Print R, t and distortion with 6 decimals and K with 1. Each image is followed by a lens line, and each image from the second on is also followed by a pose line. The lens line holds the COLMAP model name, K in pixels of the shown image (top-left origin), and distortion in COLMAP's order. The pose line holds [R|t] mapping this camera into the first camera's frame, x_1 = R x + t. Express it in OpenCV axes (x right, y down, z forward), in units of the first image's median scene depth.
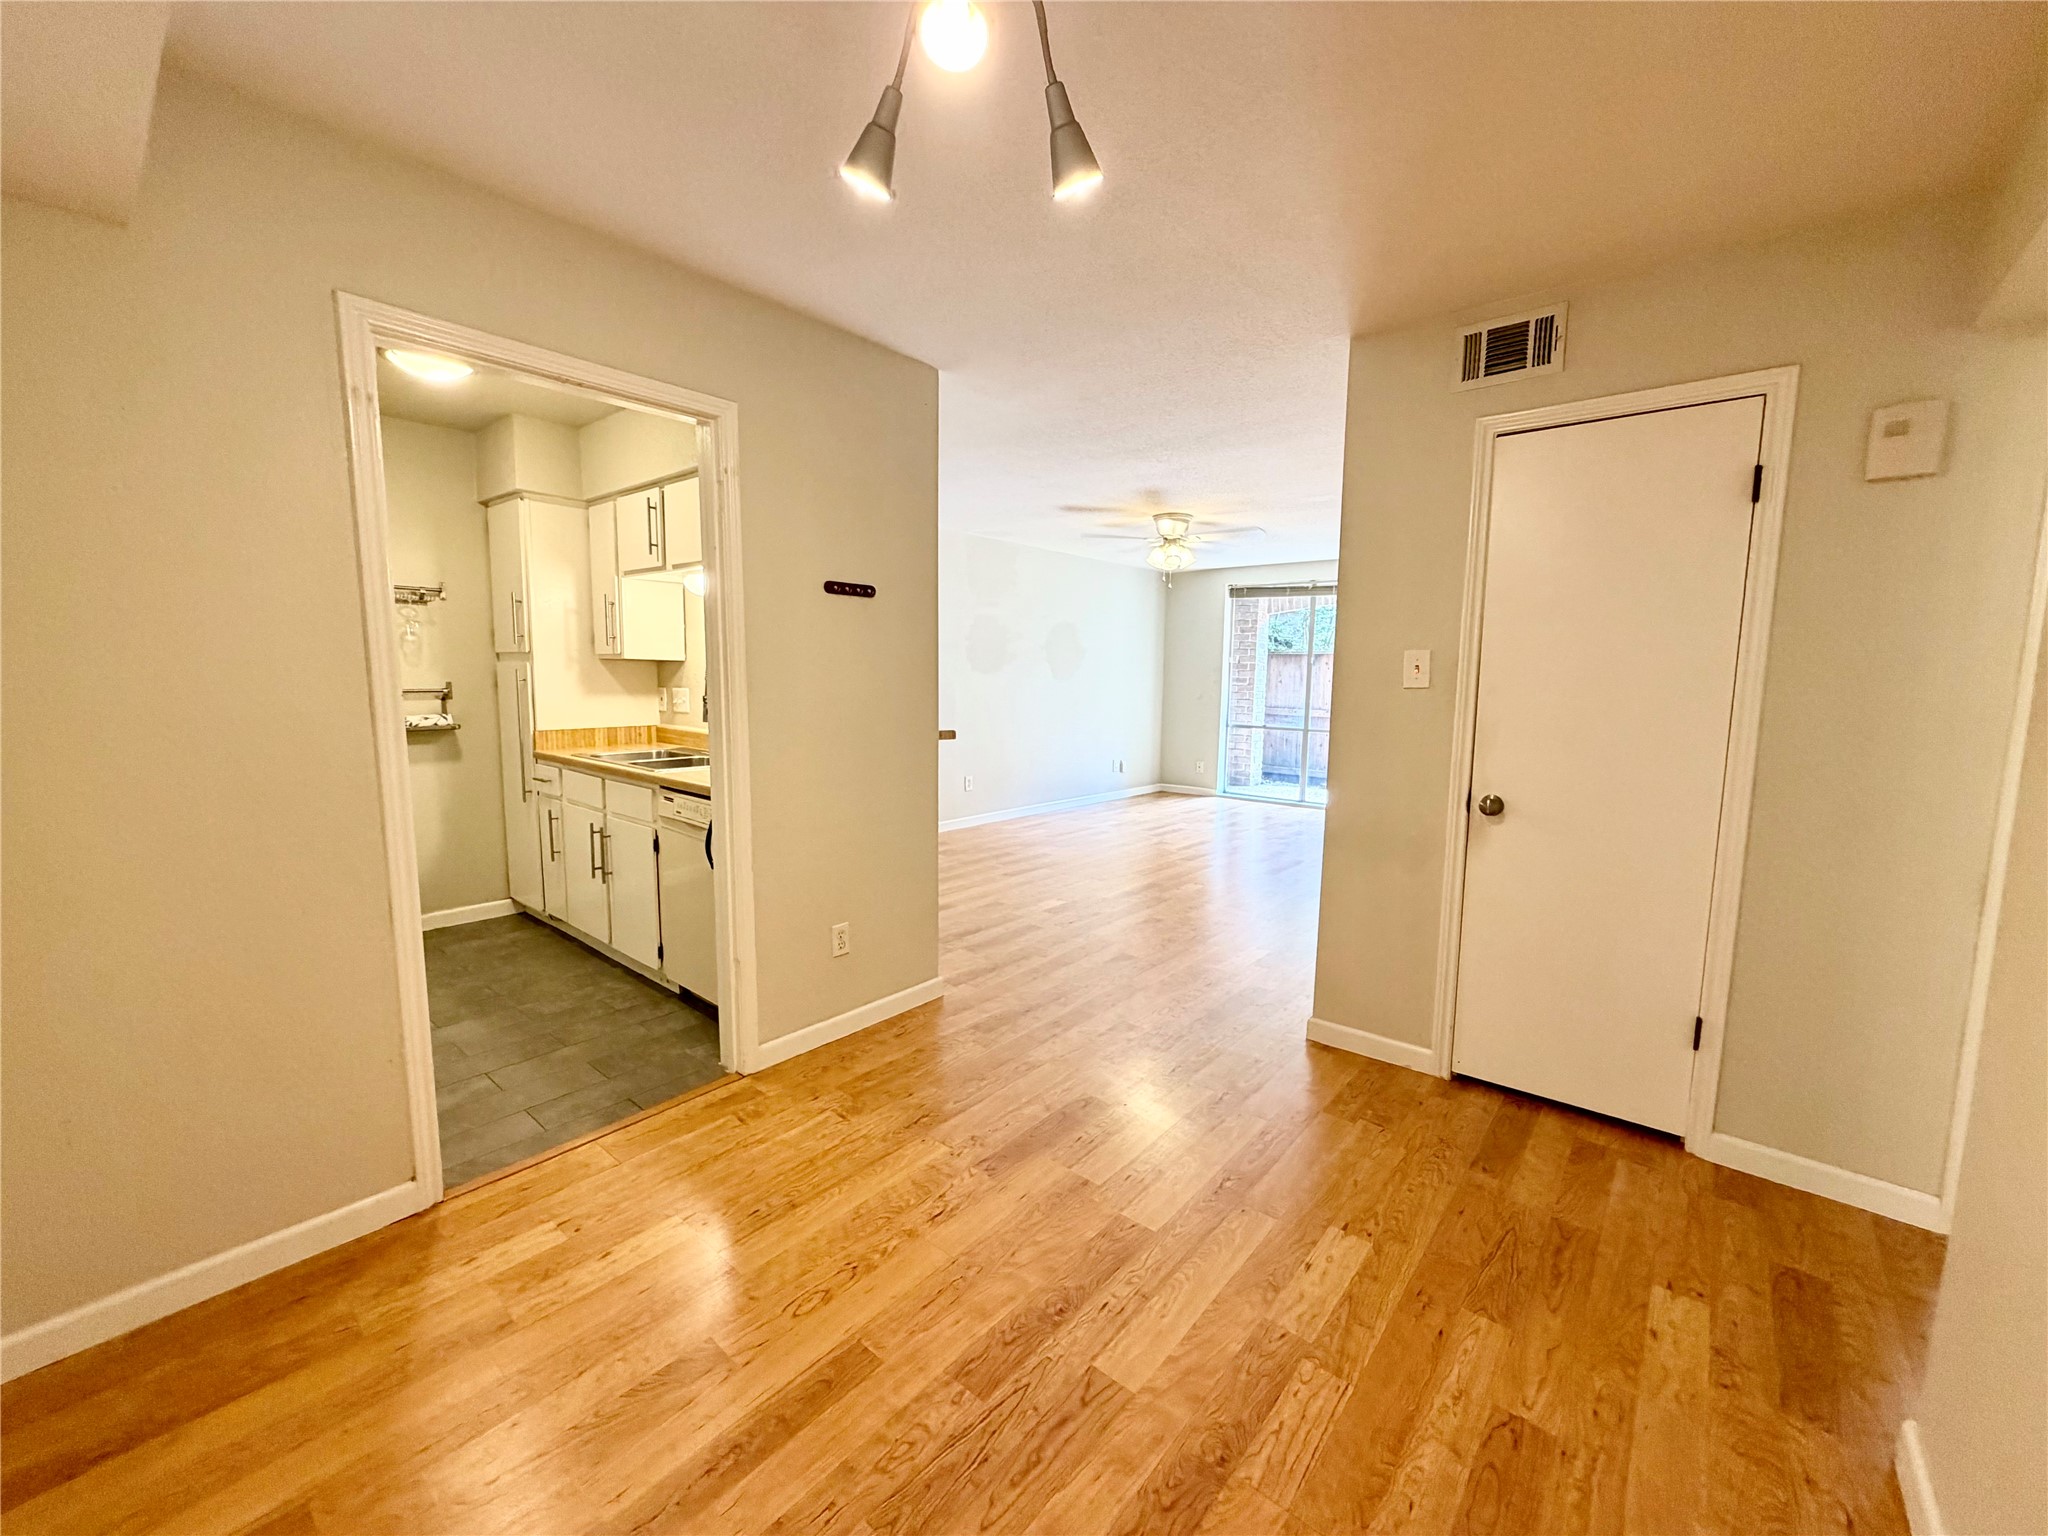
lens RADIAL K [[818.0, 0, 1021.5], [0, 818.0, 771.3], [0, 0, 1]] dist [-0.000685, -0.000059]
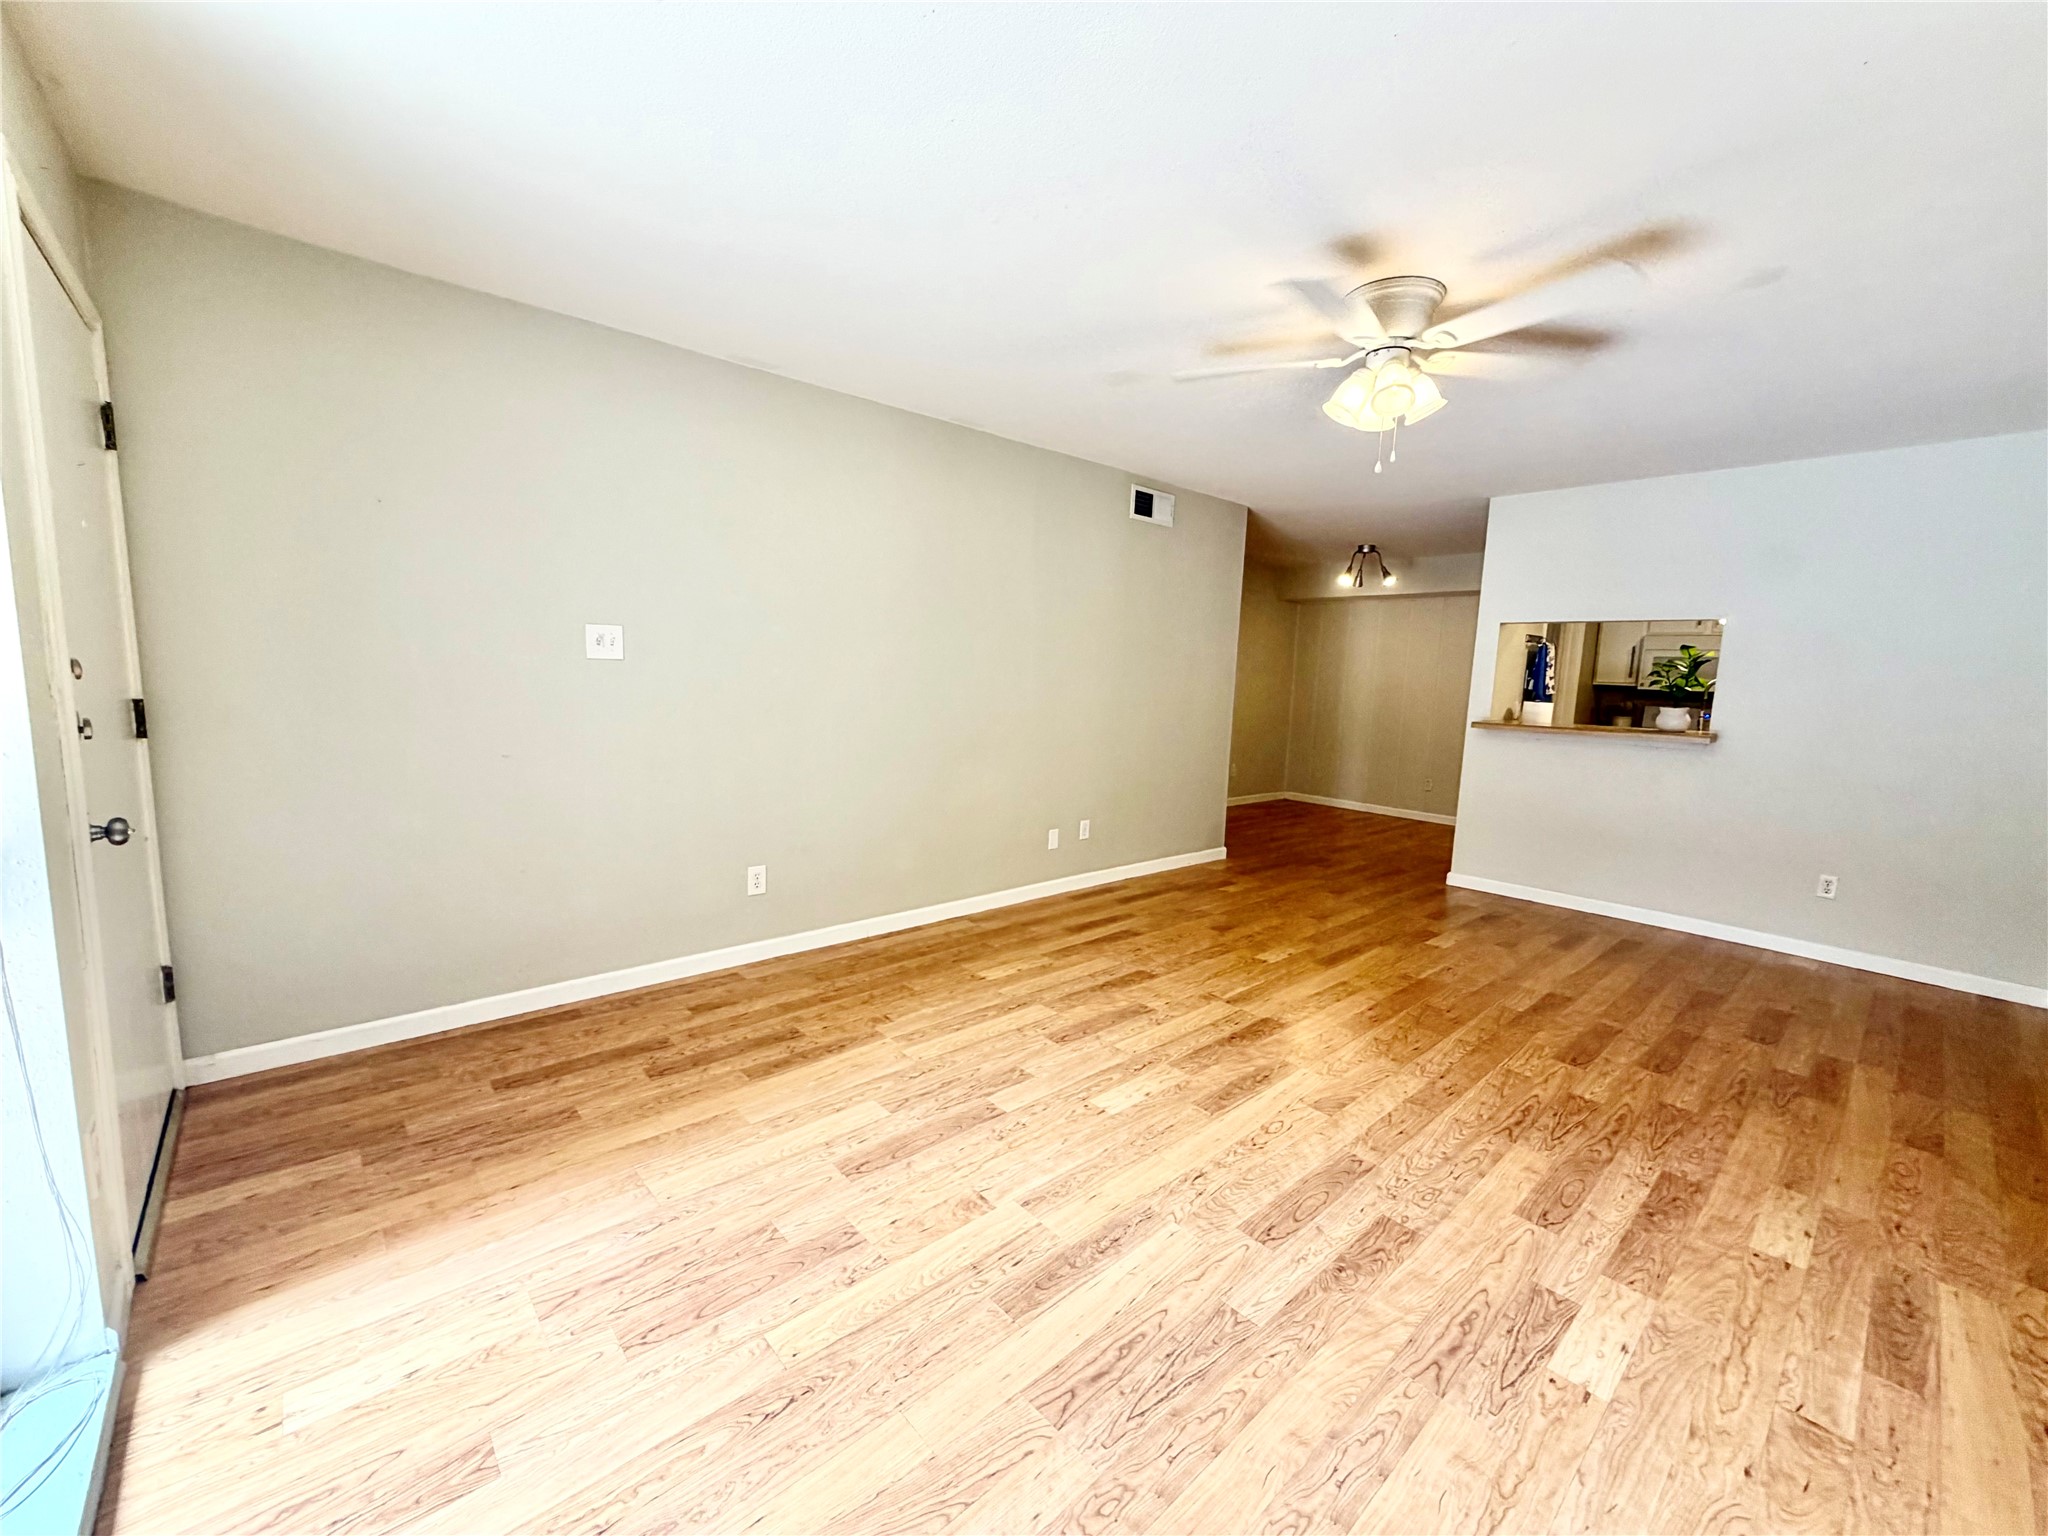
lens RADIAL K [[819.6, 0, 1018.4], [0, 819.6, 770.0], [0, 0, 1]] dist [0.000246, 0.000305]
pose [[-0.988548, -0.067734, 0.134852, 0.446485], [-0.032995, 0.969002, 0.244841, -0.256686], [-0.147256, 0.237587, -0.960140, 2.196485]]
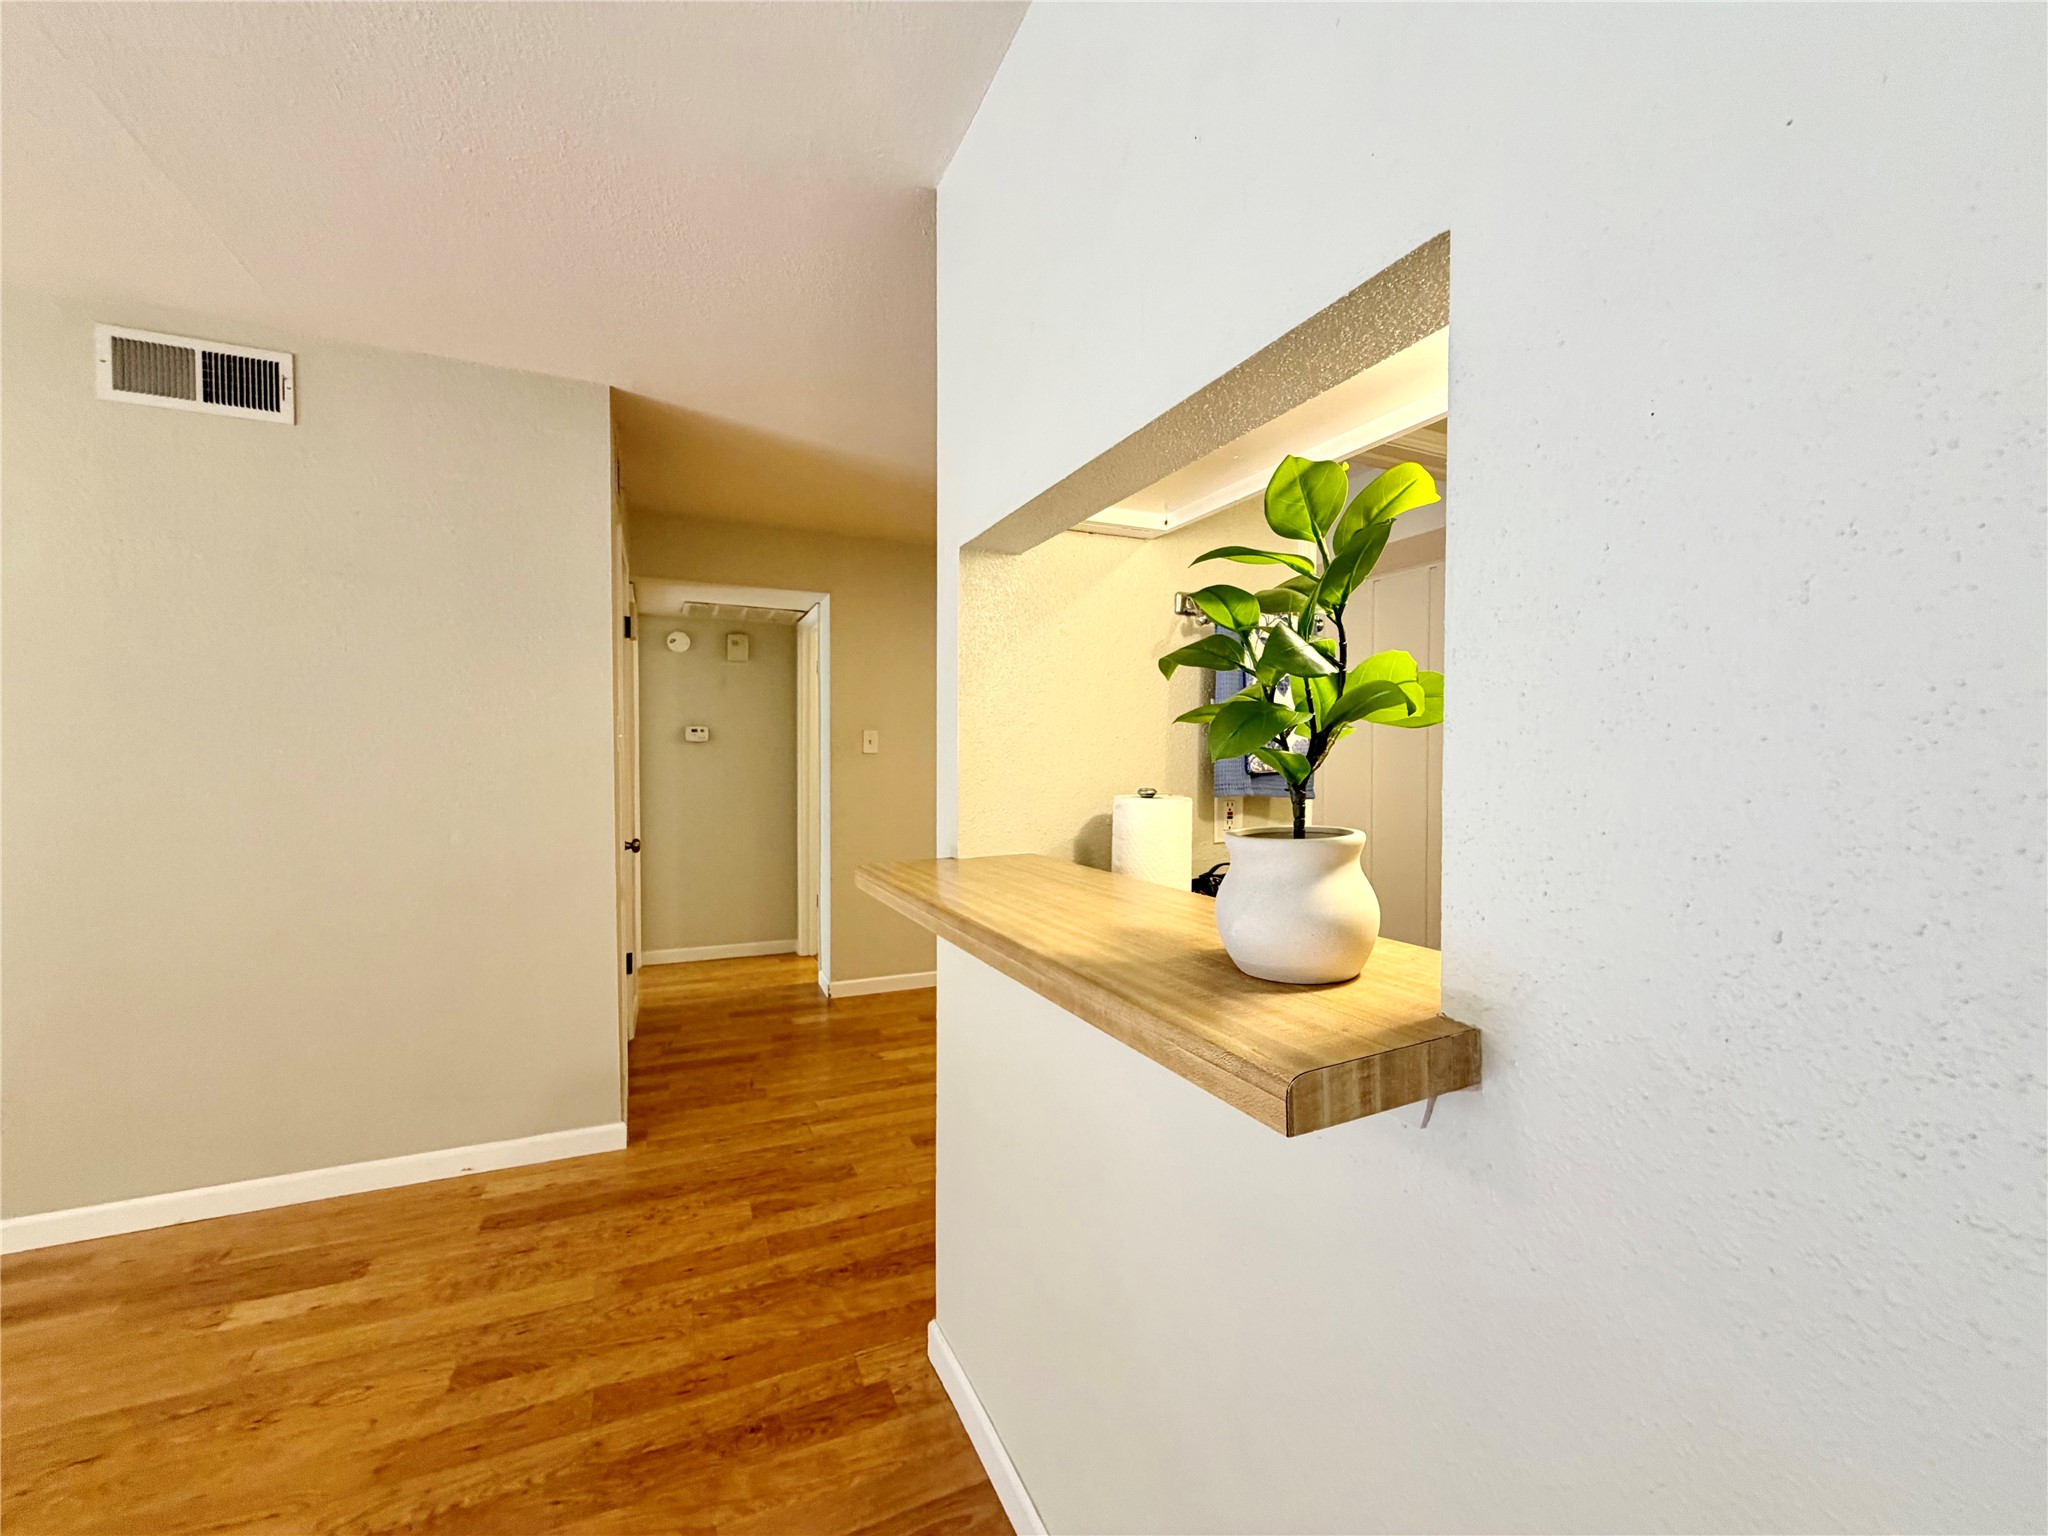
lens RADIAL K [[819.6, 0, 1018.4], [0, 819.6, 770.0], [0, 0, 1]] dist [0.000246, 0.000305]
pose [[-0.899871, -0.027521, 0.435288, -0.306373], [0.036079, 0.989890, 0.137171, -0.138350], [-0.434662, 0.139140, -0.889780, 1.171228]]
